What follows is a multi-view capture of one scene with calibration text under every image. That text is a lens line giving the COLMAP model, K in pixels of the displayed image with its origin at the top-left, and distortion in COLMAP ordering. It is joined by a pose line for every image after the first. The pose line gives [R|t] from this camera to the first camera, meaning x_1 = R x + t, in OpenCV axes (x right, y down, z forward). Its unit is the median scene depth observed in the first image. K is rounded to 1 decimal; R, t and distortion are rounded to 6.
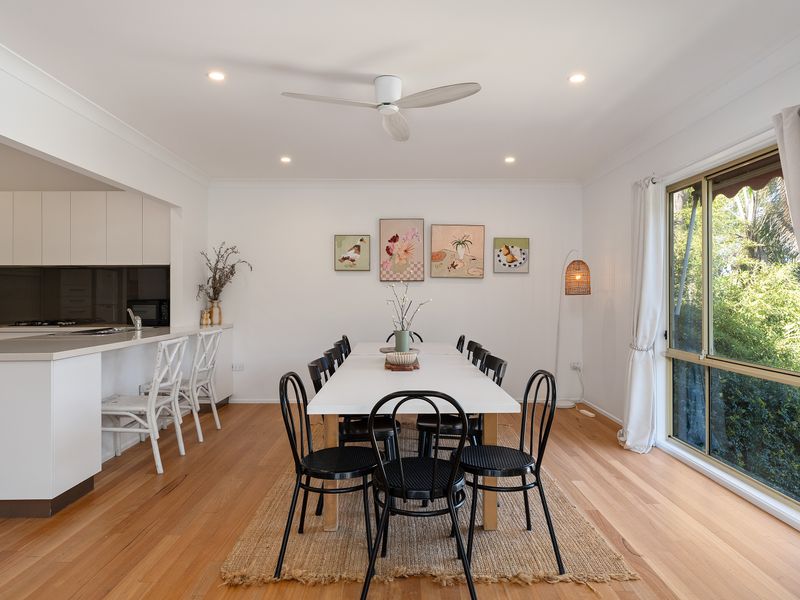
lens RADIAL K [[539.0, 0, 400.0], [0, 539.0, 300.0], [0, 0, 1]] dist [-0.004888, -0.001135]
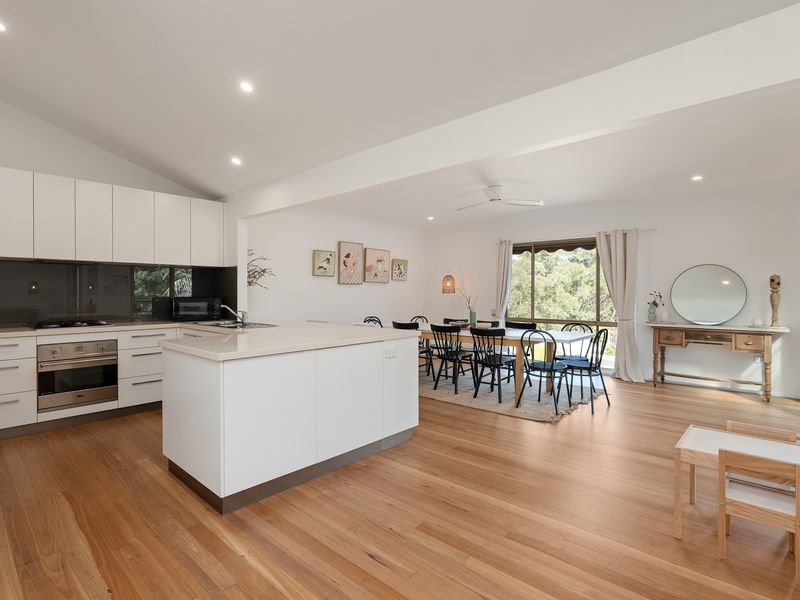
lens RADIAL K [[417.7, 0, 400.0], [0, 417.7, 300.0], [0, 0, 1]] dist [0.000070, -0.000047]
pose [[0.670987, -0.010849, 0.741390, -0.773273], [0.006966, 0.999941, 0.008328, 0.000963], [-0.741436, -0.000423, 0.671023, 0.114979]]
